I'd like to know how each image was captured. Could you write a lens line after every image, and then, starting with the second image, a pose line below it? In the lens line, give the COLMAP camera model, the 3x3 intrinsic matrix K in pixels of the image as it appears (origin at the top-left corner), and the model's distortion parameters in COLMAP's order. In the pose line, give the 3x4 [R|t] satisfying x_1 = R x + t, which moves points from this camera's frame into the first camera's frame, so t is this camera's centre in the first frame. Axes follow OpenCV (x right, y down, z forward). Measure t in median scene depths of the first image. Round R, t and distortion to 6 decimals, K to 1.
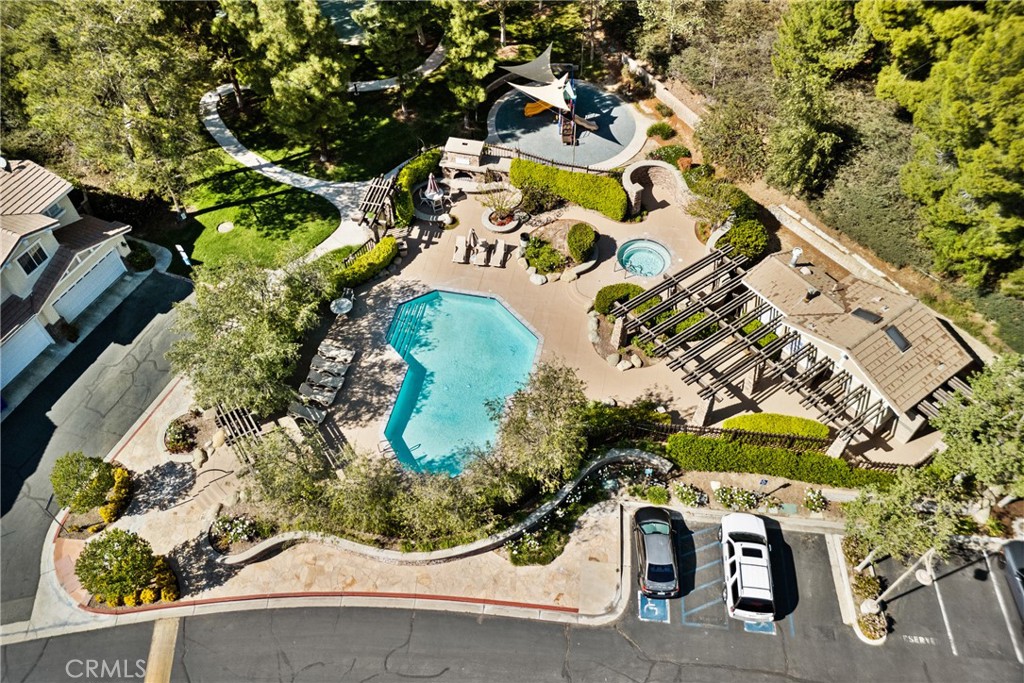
lens RADIAL K [[710.5, 0, 512.5], [0, 710.5, 341.6], [0, 0, 1]] dist [-0.002135, -0.001902]
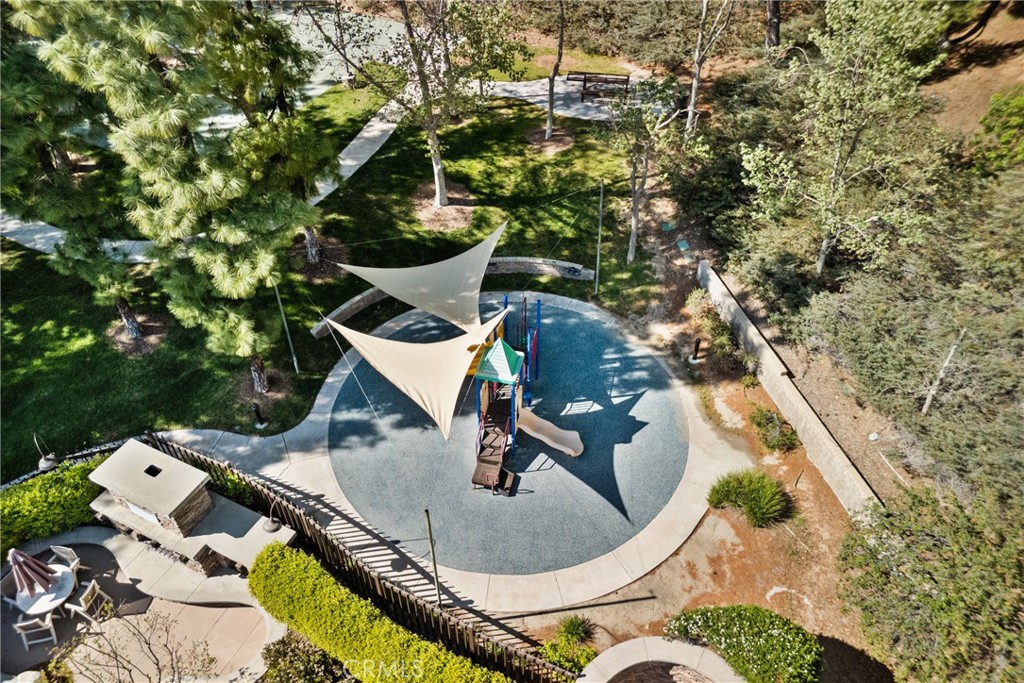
lens RADIAL K [[710.5, 0, 515.7], [0, 710.5, 374.2], [0, 0, 1]] dist [-0.002135, -0.001902]
pose [[0.968207, 0.180341, -0.173354, 0.142197], [-0.197753, 0.976210, -0.088922, -0.296100], [0.153194, 0.120376, 0.980837, 0.610078]]
